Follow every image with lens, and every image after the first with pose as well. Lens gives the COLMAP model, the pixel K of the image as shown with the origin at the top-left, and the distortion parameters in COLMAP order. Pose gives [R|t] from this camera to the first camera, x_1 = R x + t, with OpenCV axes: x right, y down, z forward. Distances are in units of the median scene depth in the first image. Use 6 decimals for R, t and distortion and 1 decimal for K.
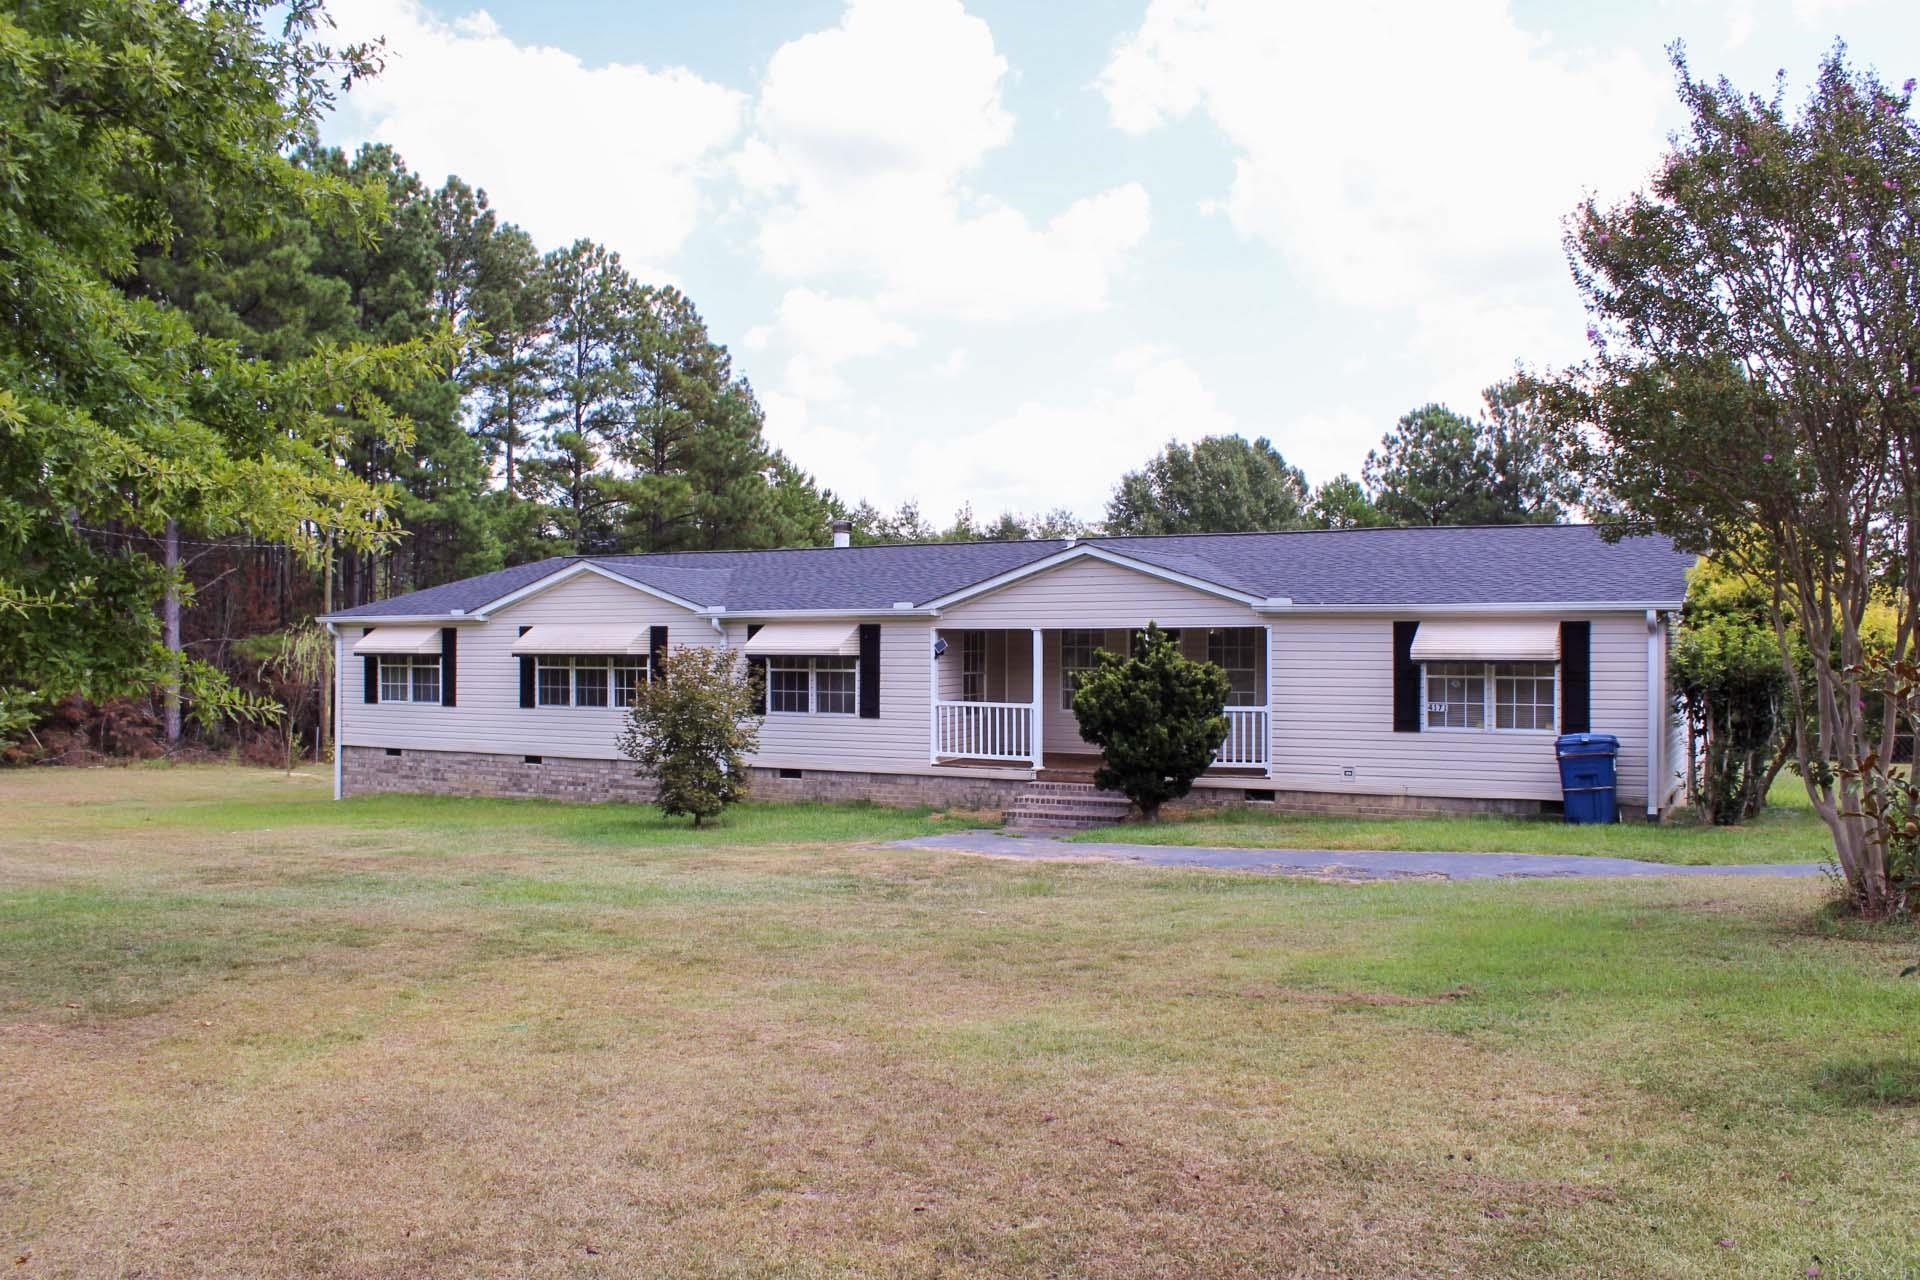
lens RADIAL K [[1601.9, 0, 960.0], [0, 1601.9, 640.0], [0, 0, 1]] dist [-0.175477, 0.162046]
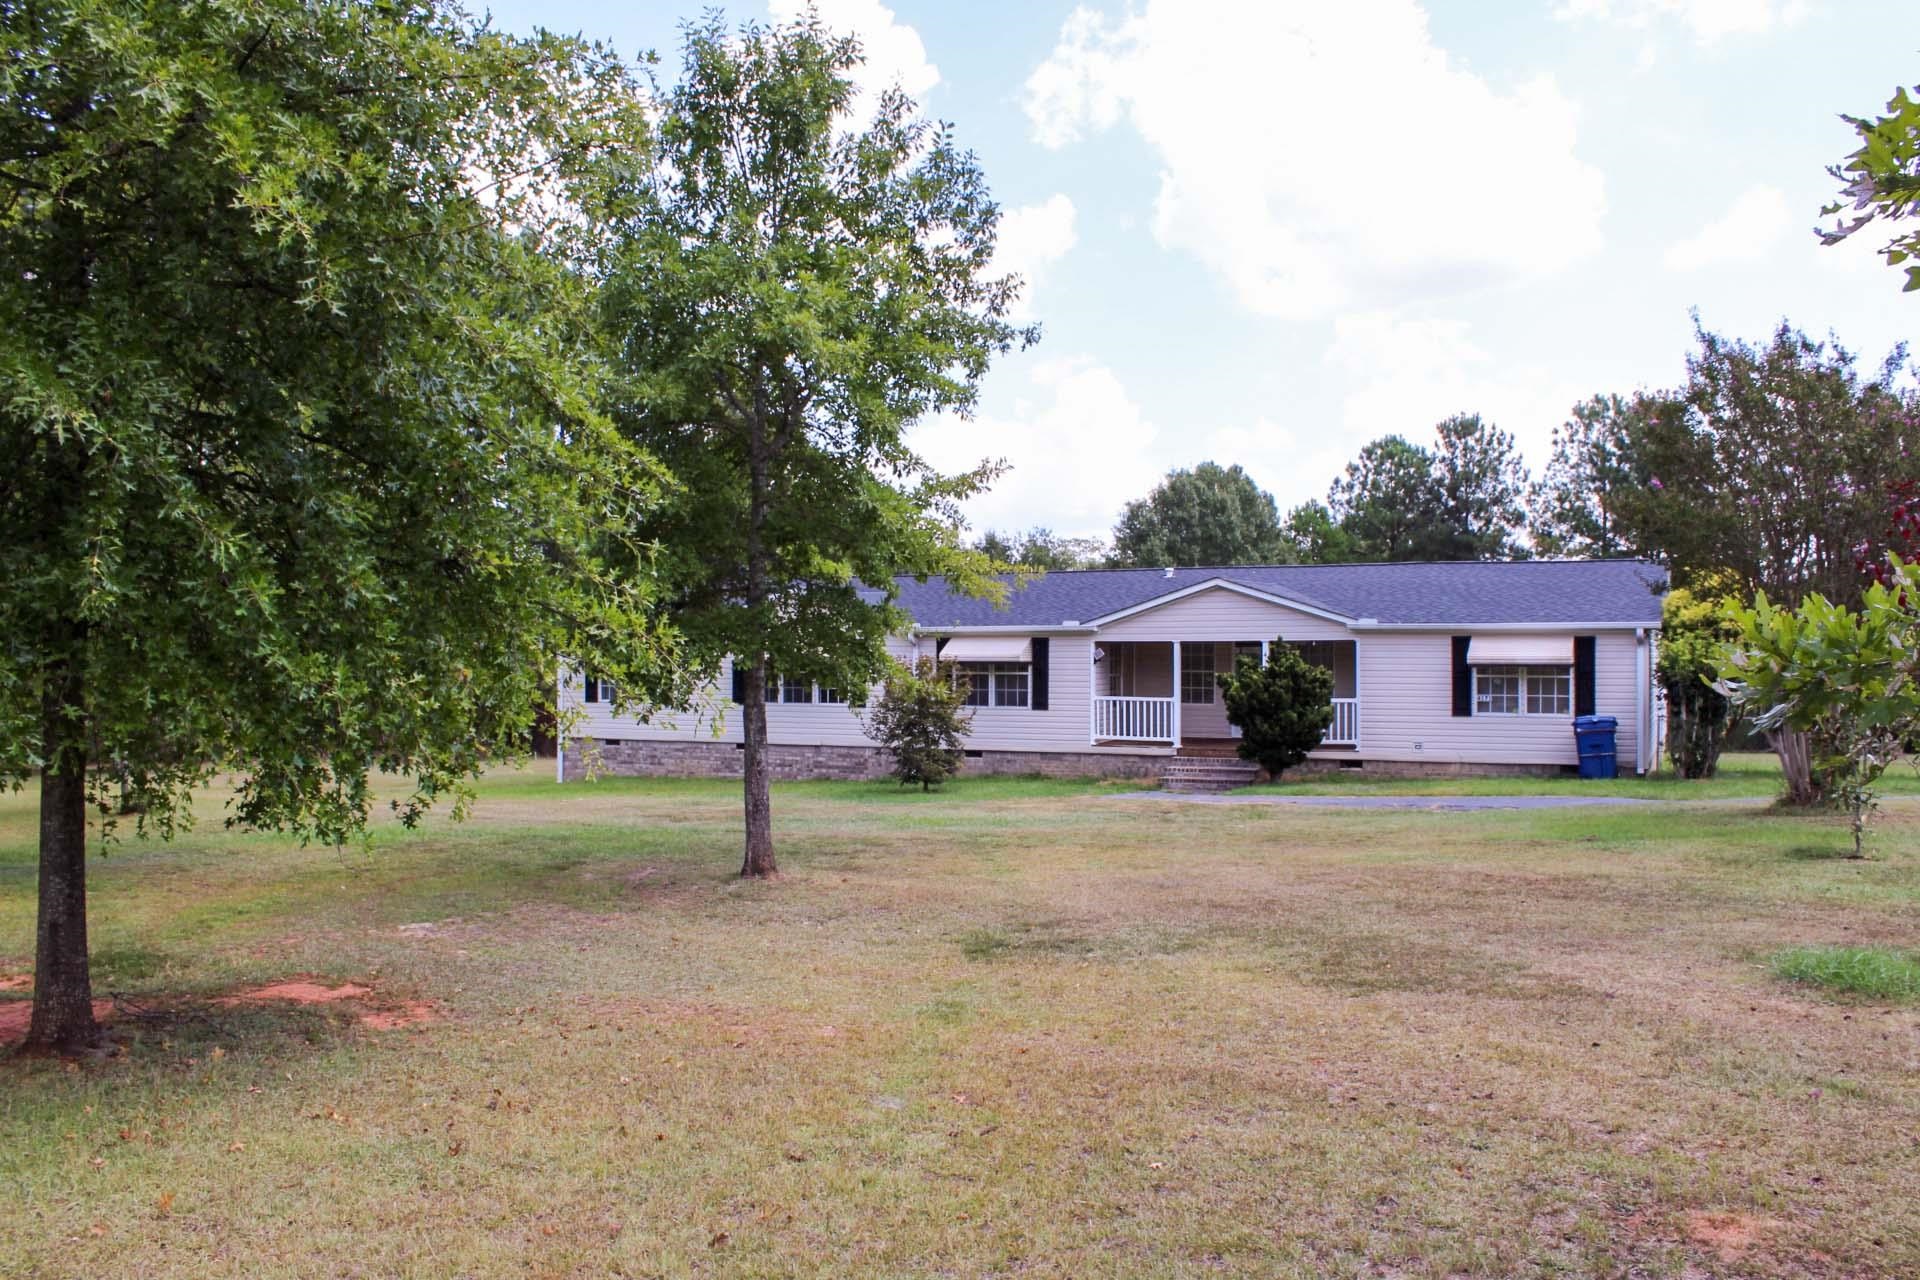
lens RADIAL K [[1601.9, 0, 960.0], [0, 1601.9, 640.0], [0, 0, 1]] dist [-0.175477, 0.162046]
pose [[0.998724, 0.000105, 0.050501, -0.185946], [0.000184, 0.999984, -0.005702, -0.000477], [-0.050501, 0.005704, 0.998708, -0.290575]]
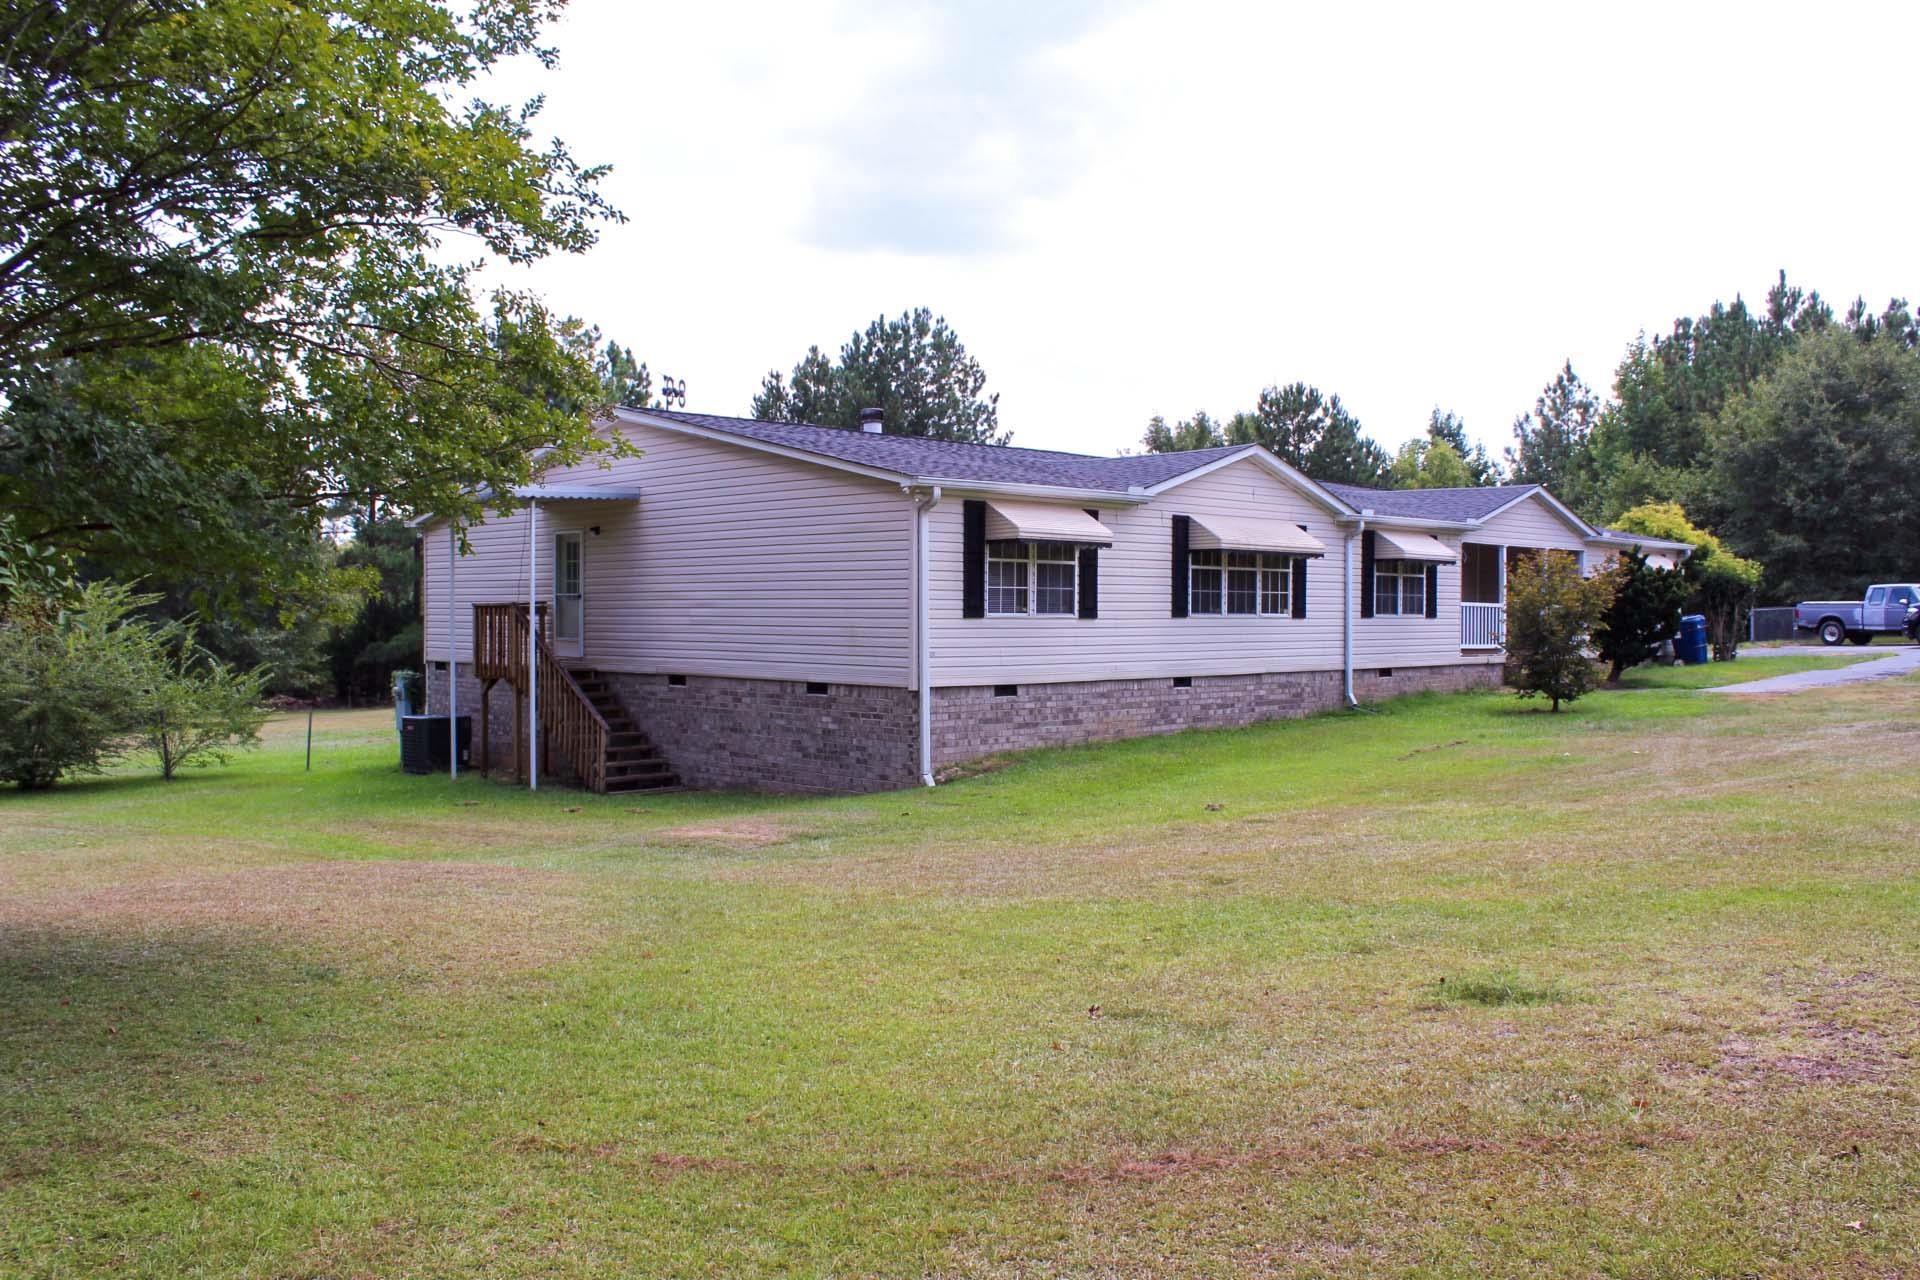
lens RADIAL K [[1601.9, 0, 960.0], [0, 1601.9, 640.0], [0, 0, 1]] dist [-0.175477, 0.162046]
pose [[0.286832, -0.040849, 0.957109, -1.221734], [-0.042377, 0.997571, 0.055276, 0.016092], [-0.957043, -0.056414, 0.284405, 0.995600]]
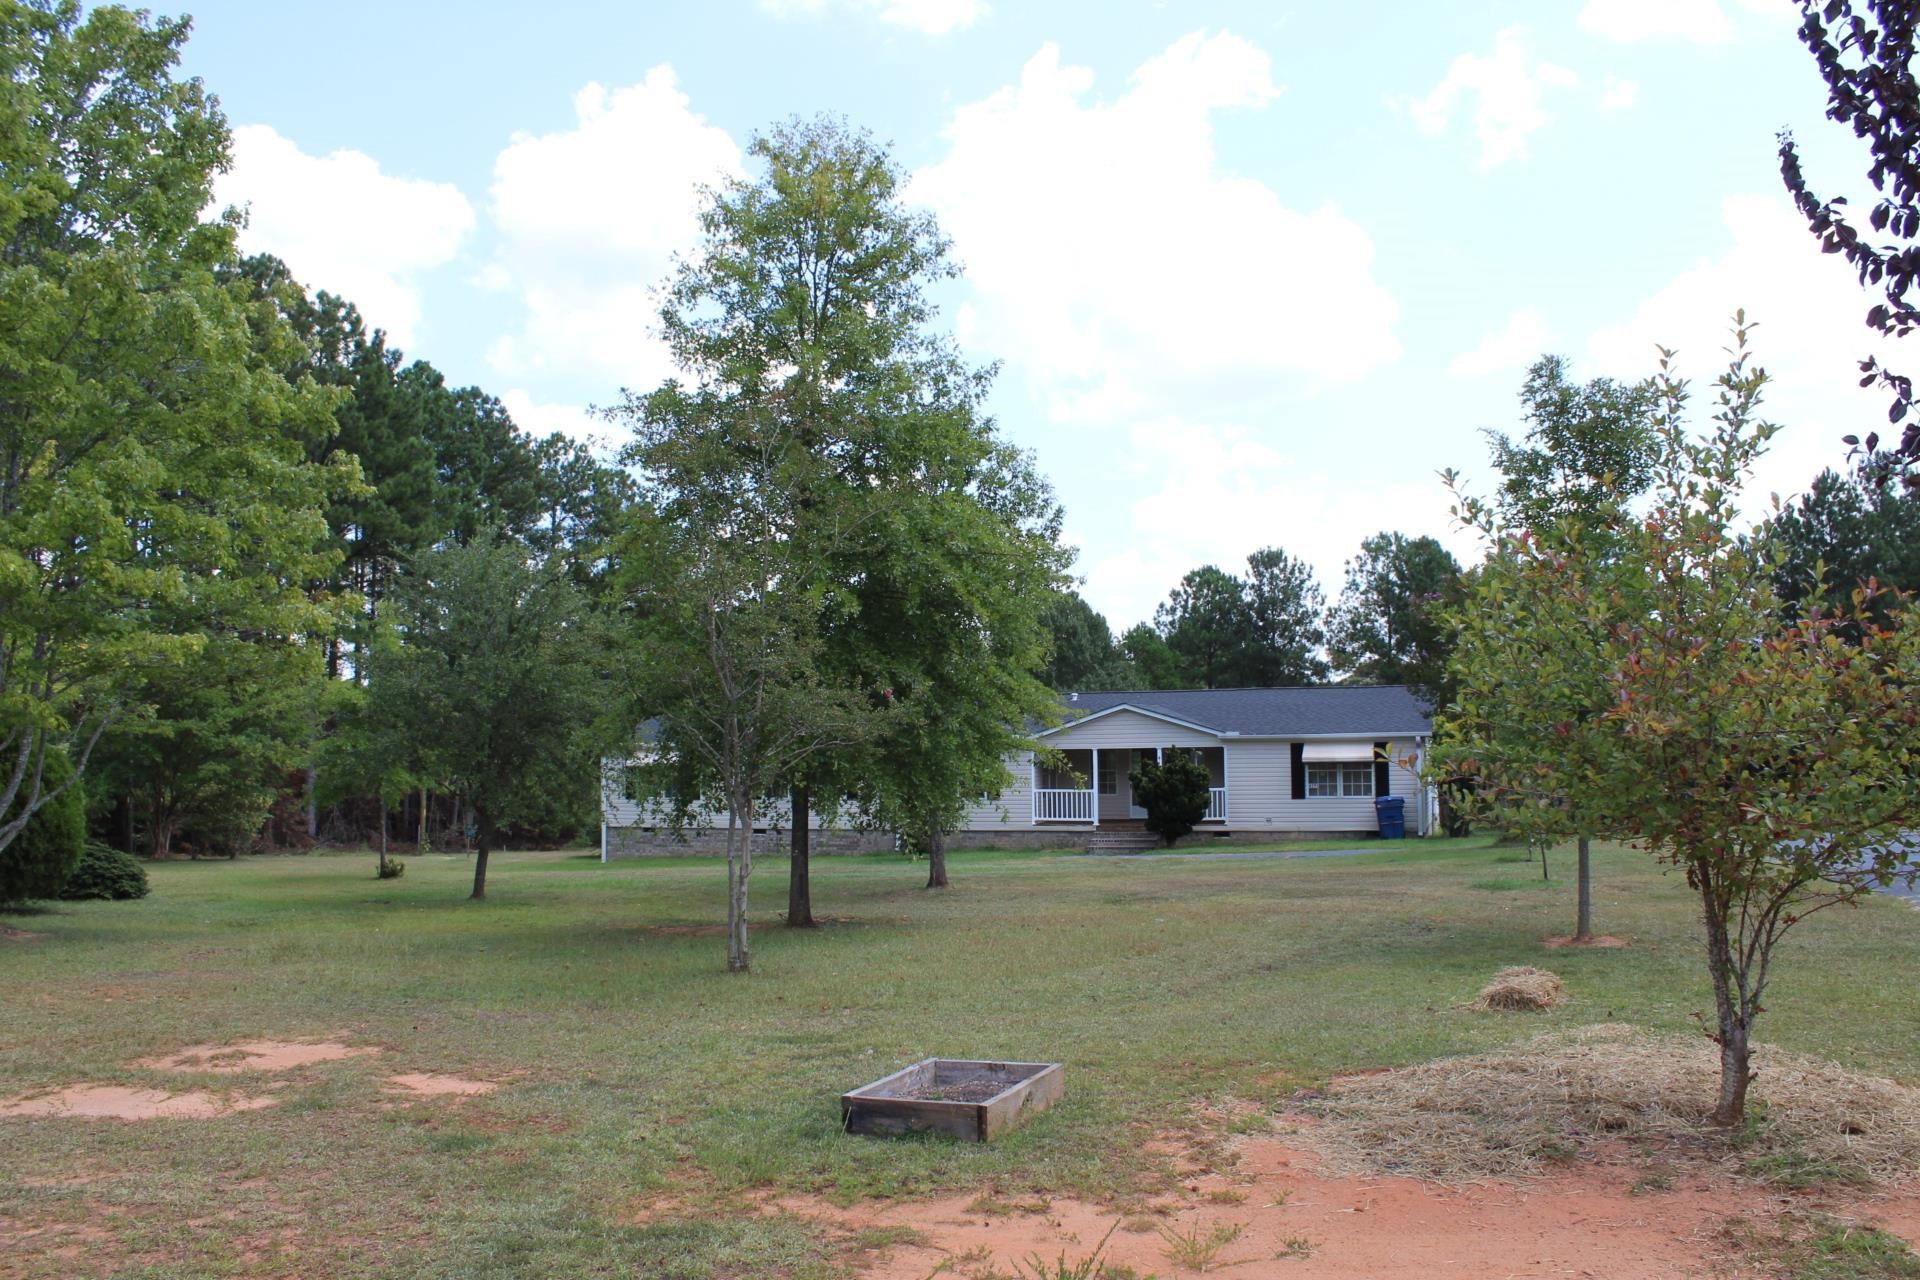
lens RADIAL K [[1601.9, 0, 960.0], [0, 1601.9, 640.0], [0, 0, 1]] dist [-0.175477, 0.162046]
pose [[0.984289, 0.002874, 0.176543, -0.404418], [0.009583, 0.997524, -0.069671, -0.005004], [-0.176306, 0.070268, 0.981824, -0.740737]]
